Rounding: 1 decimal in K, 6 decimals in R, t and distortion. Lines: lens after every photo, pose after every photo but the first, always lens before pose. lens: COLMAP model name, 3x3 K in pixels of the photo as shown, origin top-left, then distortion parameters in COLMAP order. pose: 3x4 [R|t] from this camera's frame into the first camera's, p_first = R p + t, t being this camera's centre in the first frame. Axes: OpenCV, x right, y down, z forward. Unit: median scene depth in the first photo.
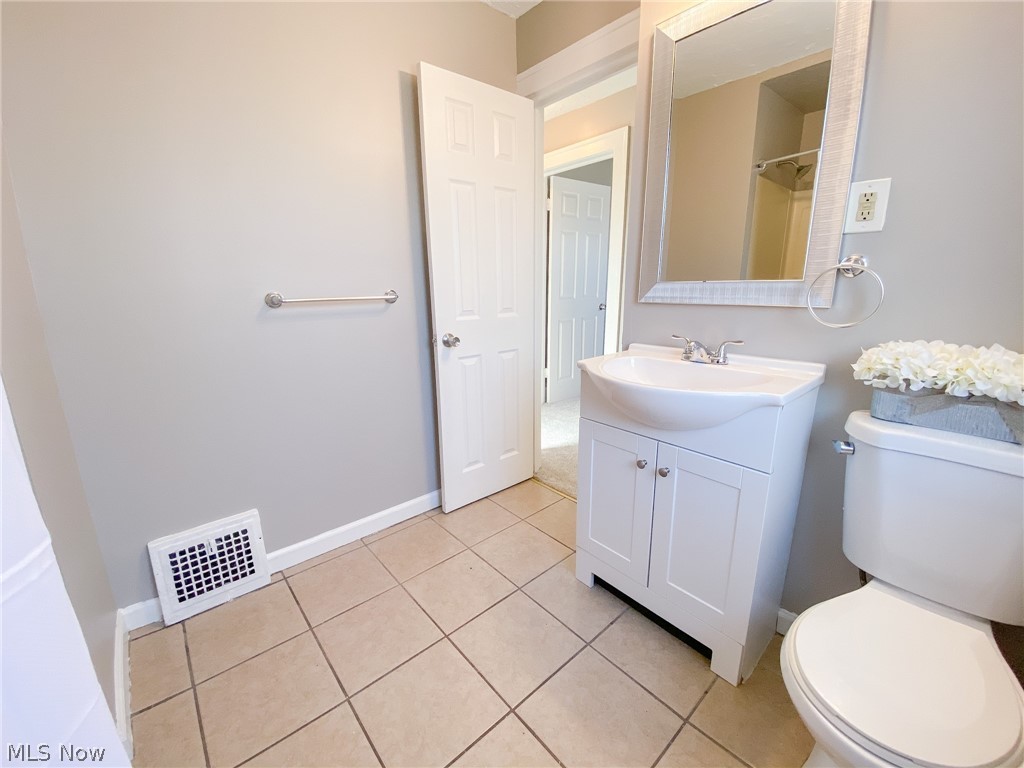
lens RADIAL K [[416.0, 0, 507.9], [0, 416.0, 382.3], [0, 0, 1]] dist [0.031350, -0.028666]
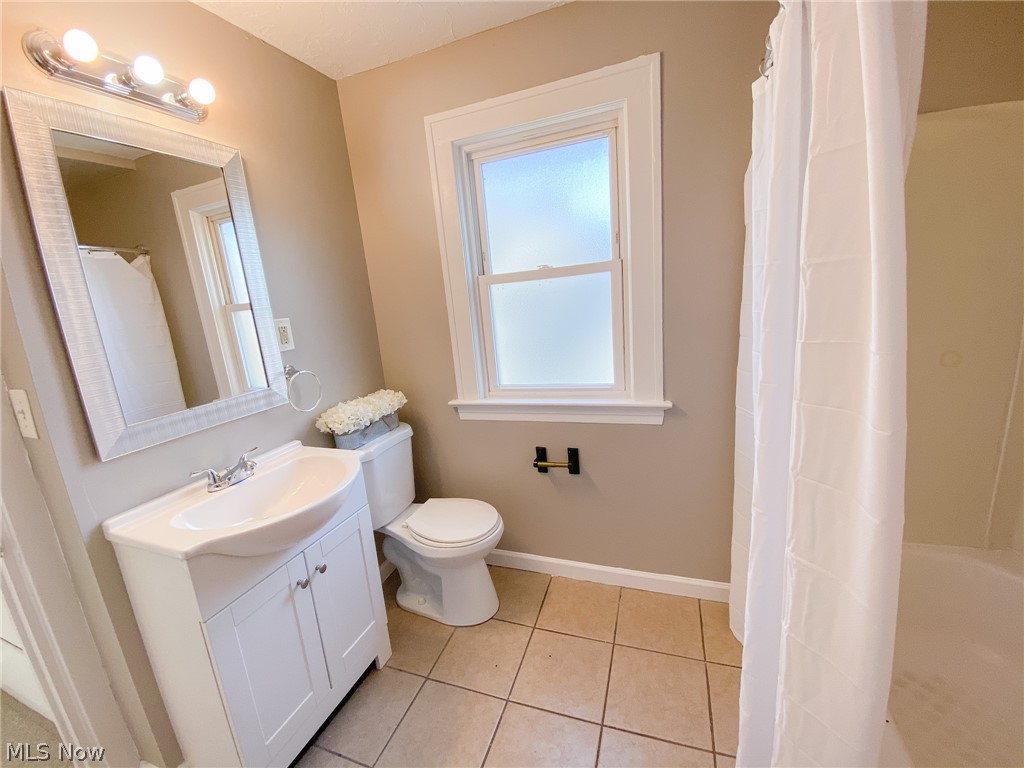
lens RADIAL K [[416.0, 0, 507.9], [0, 416.0, 382.3], [0, 0, 1]] dist [0.031350, -0.028666]
pose [[-0.477228, -0.122682, 0.870174, -0.753355], [0.292566, 0.911540, 0.288965, -0.402992], [-0.828649, 0.392485, -0.399120, 0.865736]]
